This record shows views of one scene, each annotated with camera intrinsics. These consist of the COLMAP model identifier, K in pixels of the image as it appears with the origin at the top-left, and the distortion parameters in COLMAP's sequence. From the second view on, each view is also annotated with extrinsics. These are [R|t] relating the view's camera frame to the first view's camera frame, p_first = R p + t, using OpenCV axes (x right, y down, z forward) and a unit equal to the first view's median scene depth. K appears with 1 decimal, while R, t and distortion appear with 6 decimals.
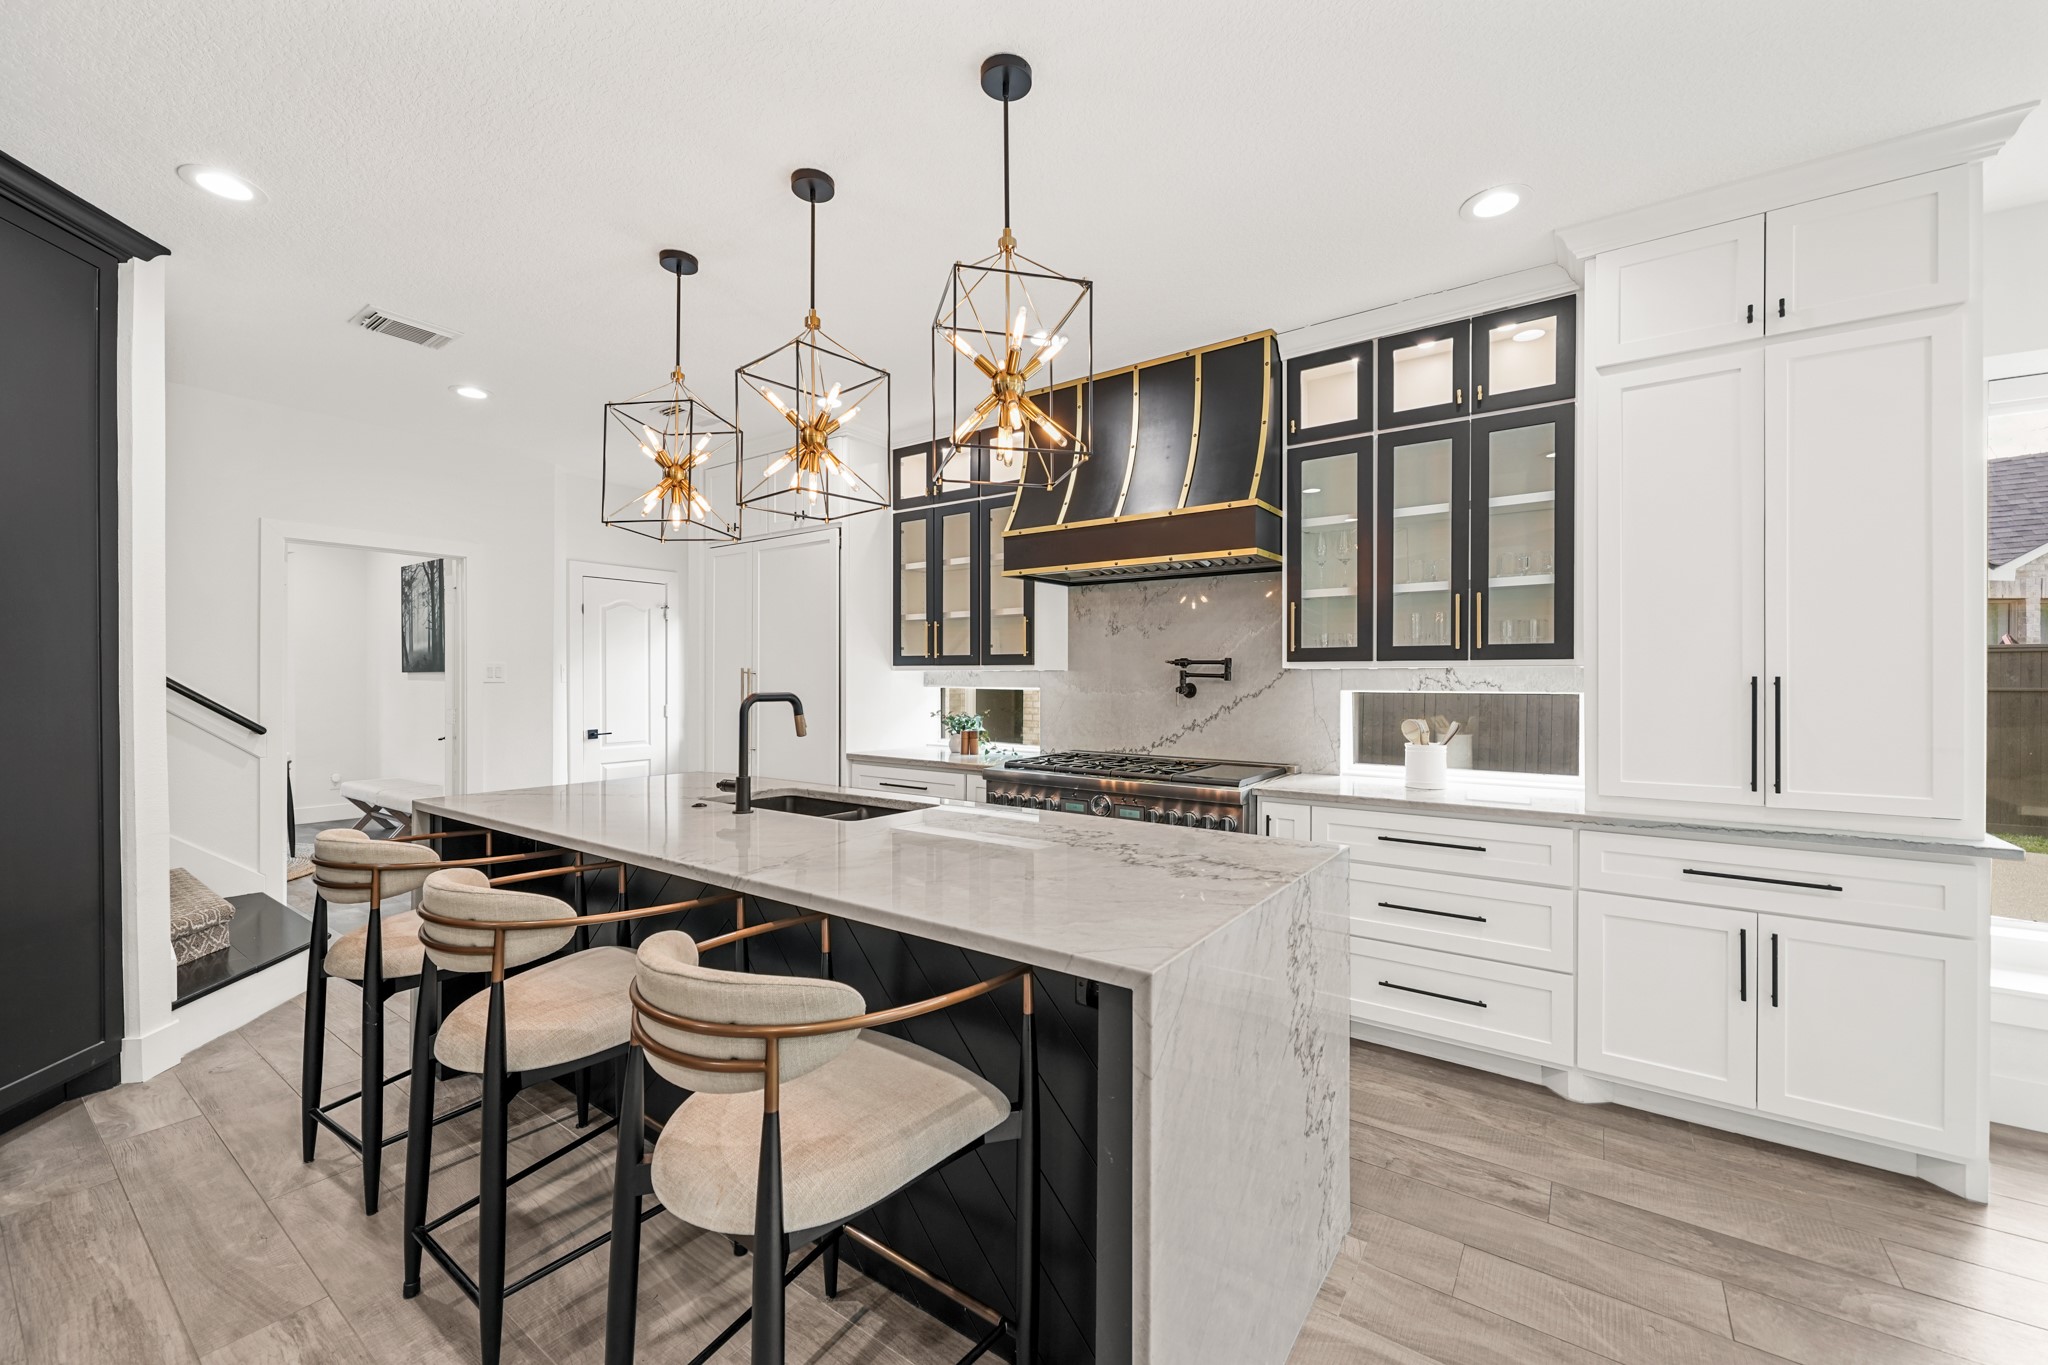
lens RADIAL K [[810.1, 0, 1018.1], [0, 810.1, 677.4], [0, 0, 1]] dist [0.000823, -0.000014]
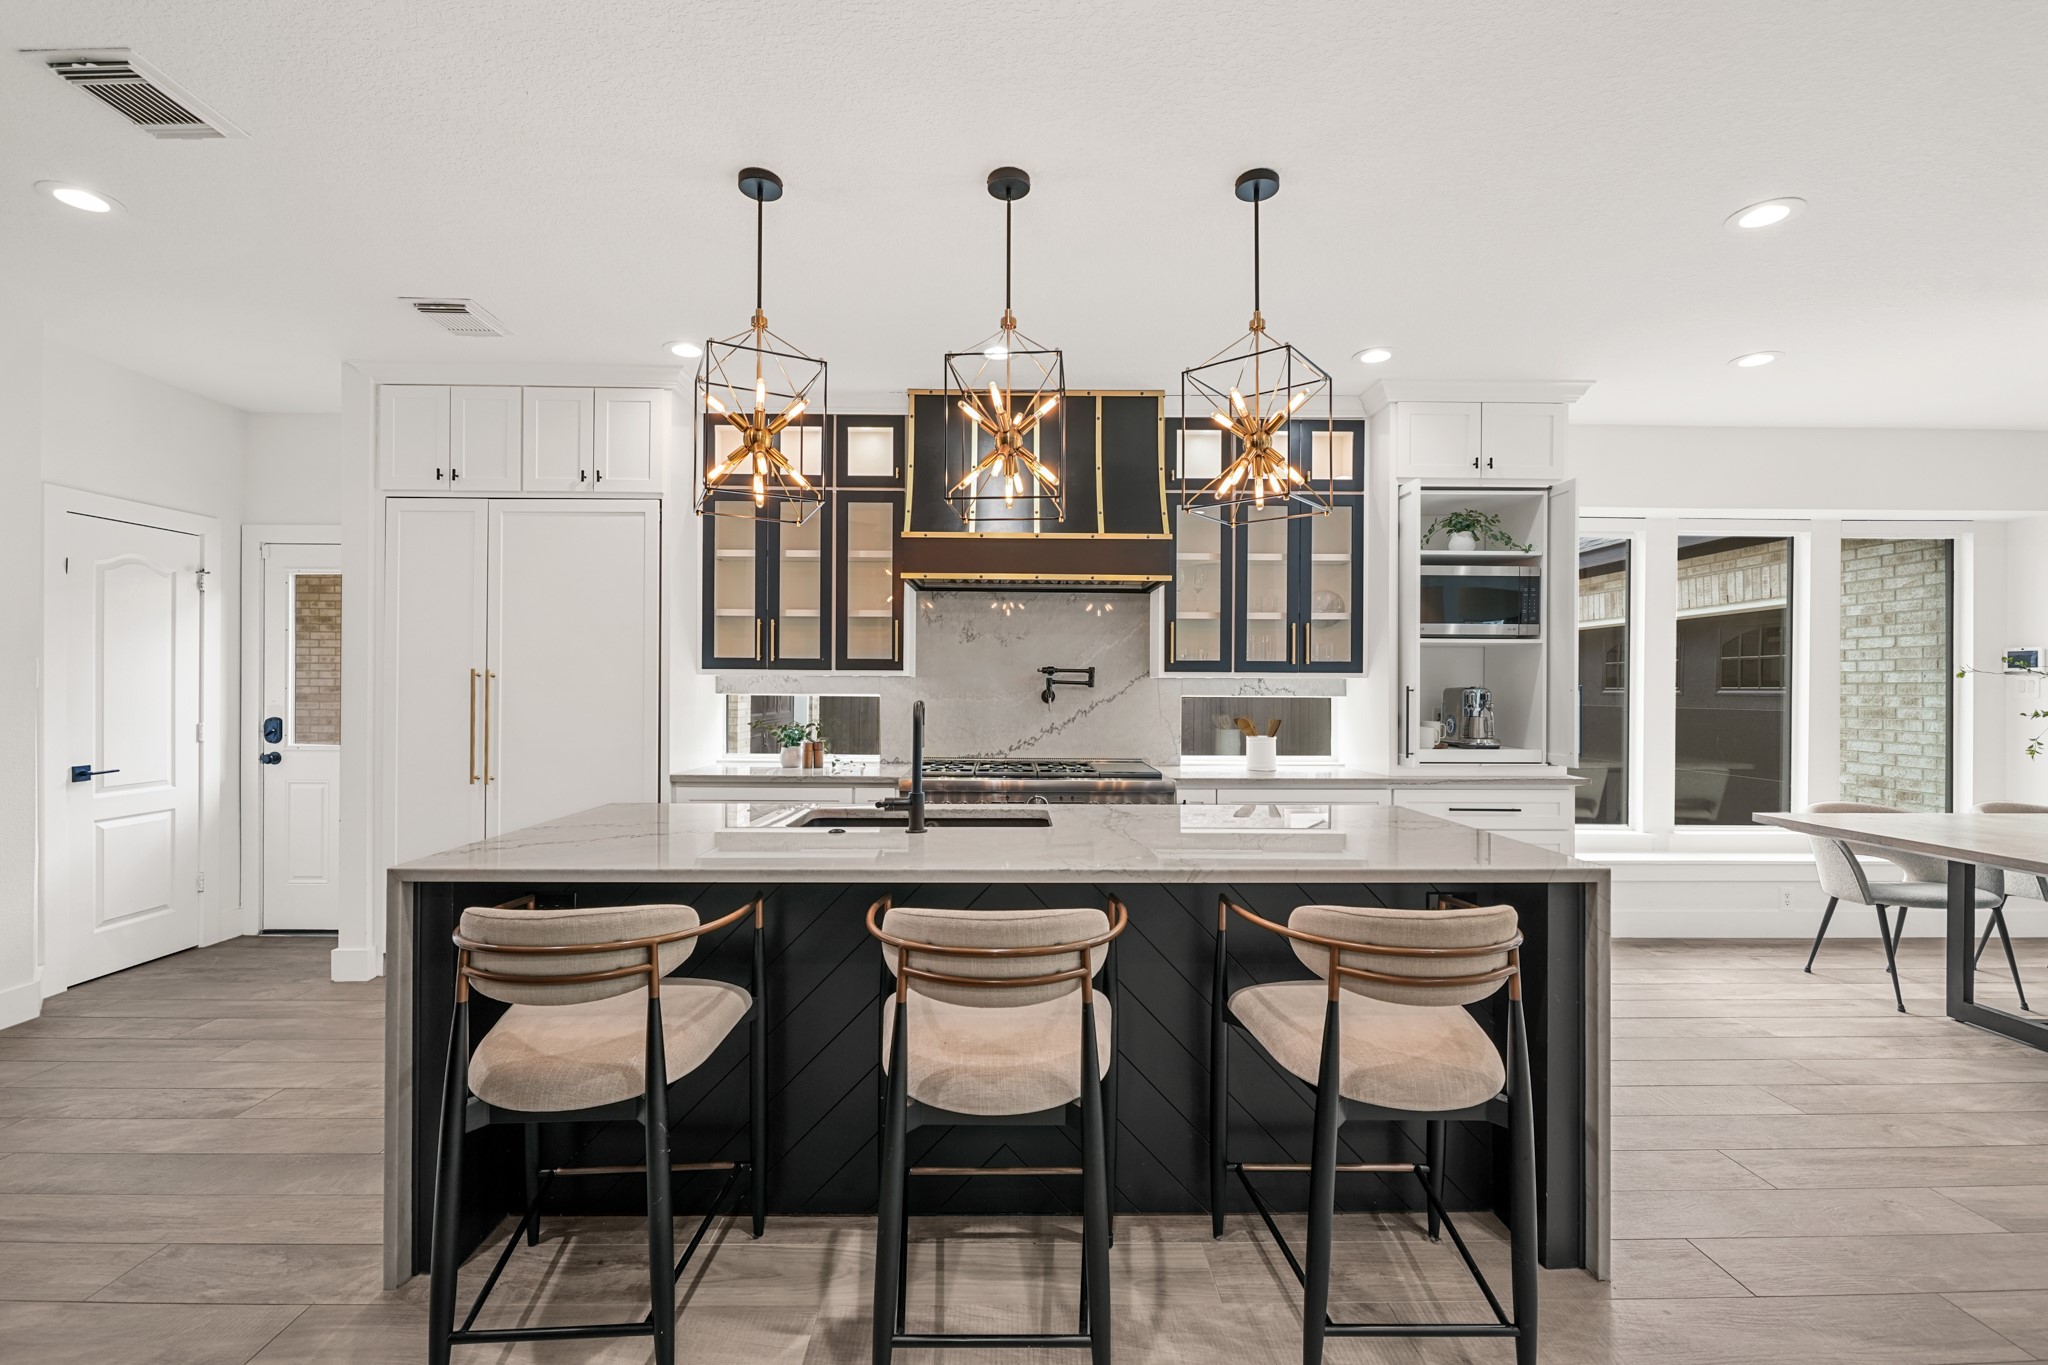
lens RADIAL K [[881.5, 0, 1024.0], [0, 881.5, 682.5], [0, 0, 1]] dist [-0.001180, -0.000148]
pose [[0.801140, 0.006250, 0.598444, -0.534626], [-0.004383, 0.999980, -0.004576, 0.003170], [-0.598461, 0.001043, 0.801151, 0.077739]]
